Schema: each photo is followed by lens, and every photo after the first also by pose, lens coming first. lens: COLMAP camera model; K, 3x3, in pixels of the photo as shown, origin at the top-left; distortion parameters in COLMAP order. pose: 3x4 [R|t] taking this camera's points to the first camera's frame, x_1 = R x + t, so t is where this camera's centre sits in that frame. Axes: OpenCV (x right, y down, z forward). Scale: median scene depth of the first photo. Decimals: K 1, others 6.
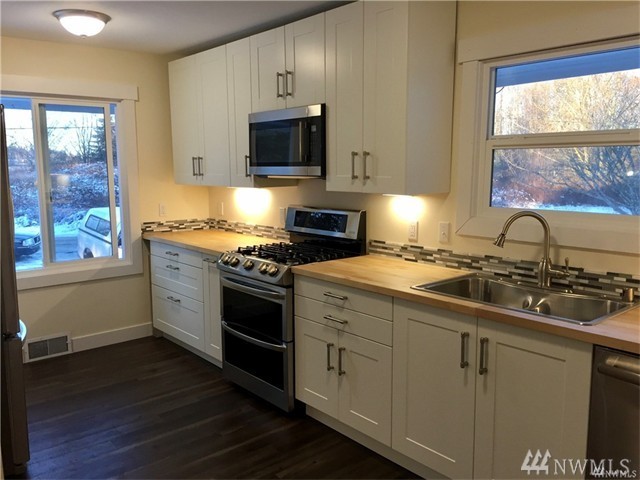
lens RADIAL K [[550.9, 0, 320.5], [0, 550.9, 242.0], [0, 0, 1]] dist [0.069165, -0.088517]
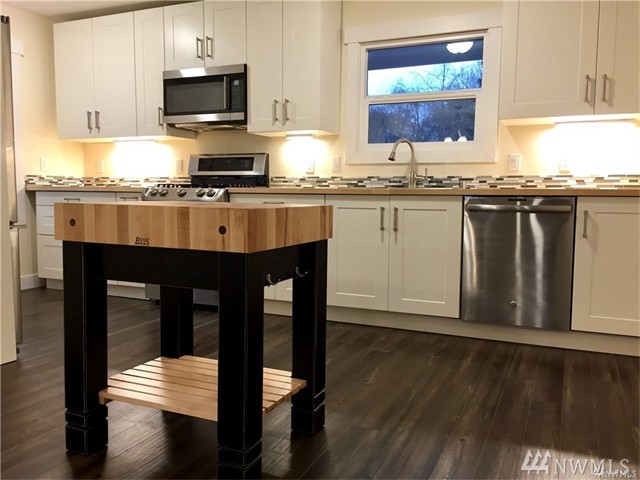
lens RADIAL K [[550.9, 0, 326.9], [0, 550.9, 237.6], [0, 0, 1]] dist [0.069165, -0.088517]
pose [[0.900469, -0.025213, 0.434189, -0.392357], [0.047680, 0.998024, -0.040931, 0.216124], [-0.432299, 0.057559, 0.899891, -0.226908]]
